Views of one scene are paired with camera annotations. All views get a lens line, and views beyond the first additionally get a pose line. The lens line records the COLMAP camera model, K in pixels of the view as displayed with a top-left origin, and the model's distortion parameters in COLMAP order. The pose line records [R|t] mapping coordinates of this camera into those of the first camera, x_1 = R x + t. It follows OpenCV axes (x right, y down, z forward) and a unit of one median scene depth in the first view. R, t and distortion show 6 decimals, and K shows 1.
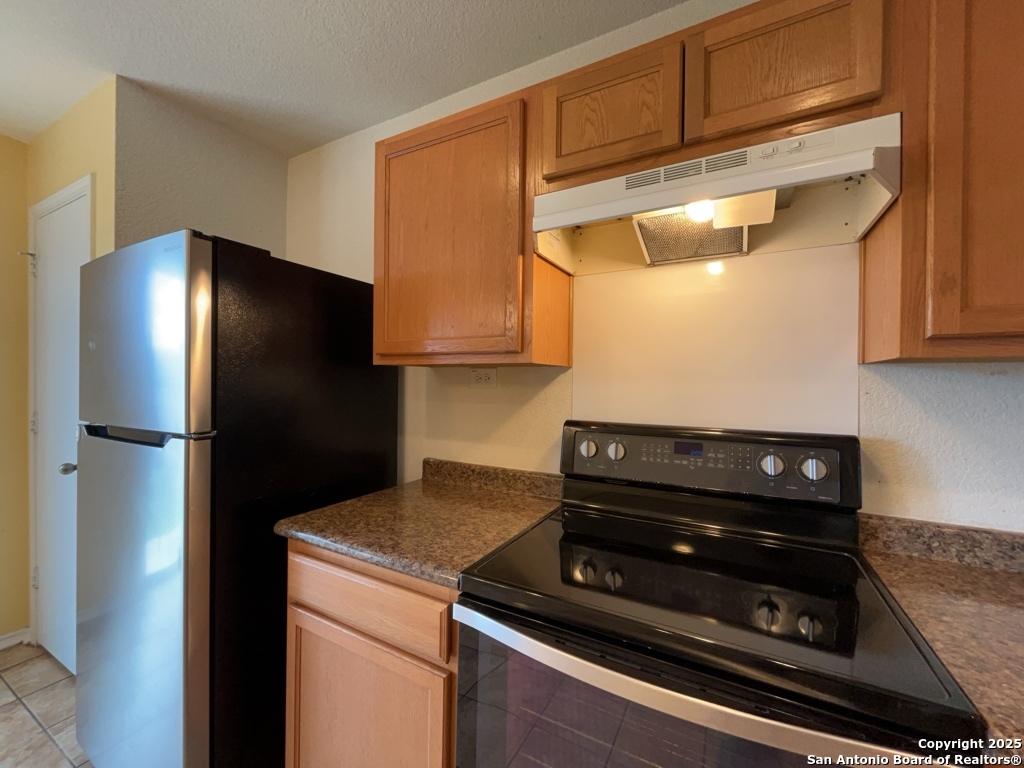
lens RADIAL K [[411.4, 0, 512.1], [0, 411.4, 381.8], [0, 0, 1]] dist [-0.004314, 0.000322]
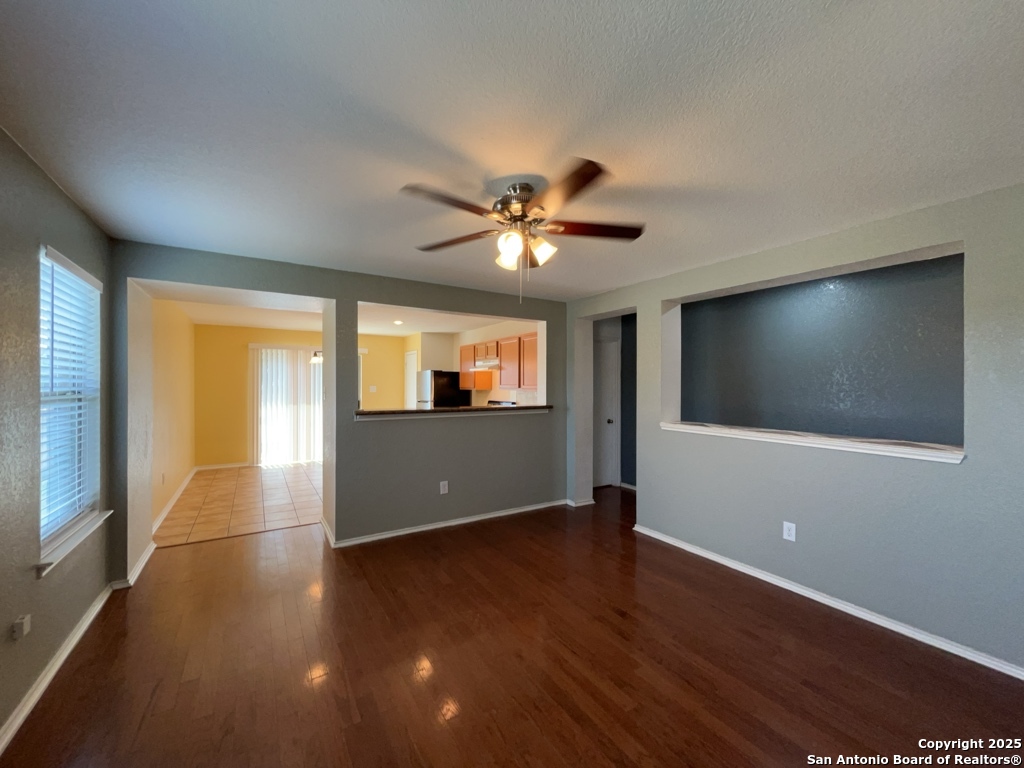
lens RADIAL K [[411.4, 0, 510.6], [0, 411.4, 384.1], [0, 0, 1]] dist [-0.004314, 0.000322]
pose [[0.868116, -0.012938, -0.496193, 3.497501], [0.008367, 0.999900, -0.011433, -0.055887], [0.496292, 0.005773, 0.868137, -3.963589]]
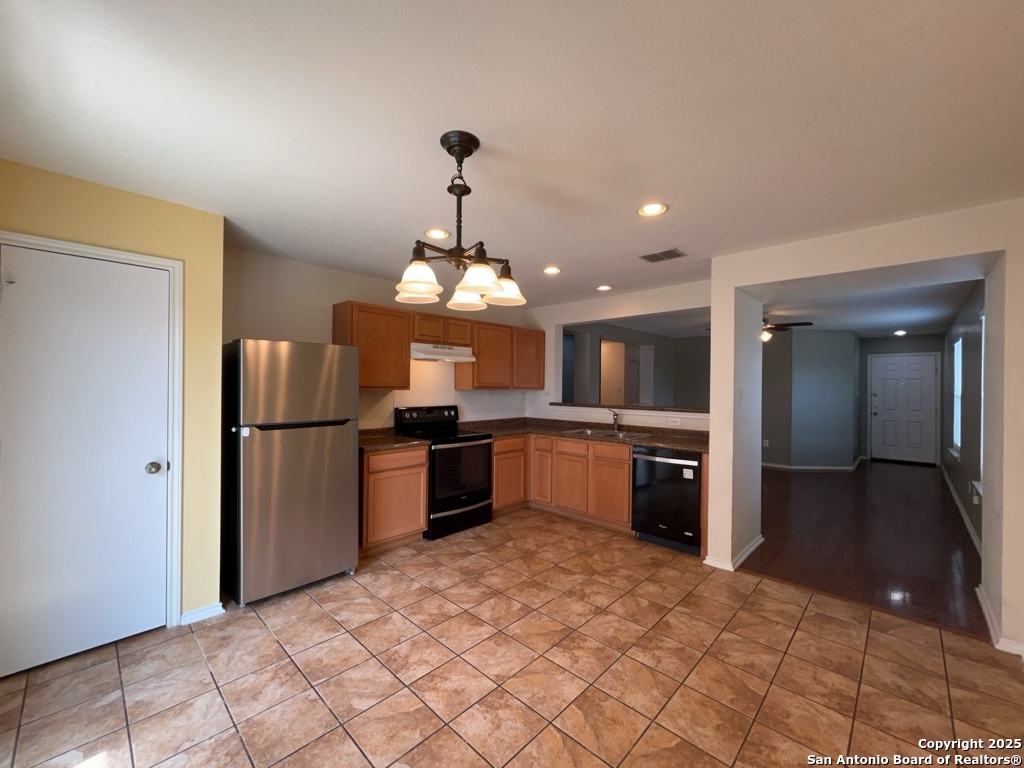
lens RADIAL K [[411.4, 0, 512.0], [0, 411.4, 385.1], [0, 0, 1]] dist [-0.004314, 0.000322]
pose [[0.272784, -0.010716, 0.962016, -3.107315], [-0.003797, 0.999918, 0.012215, -0.138765], [-0.962068, -0.006985, 0.272721, -0.787113]]
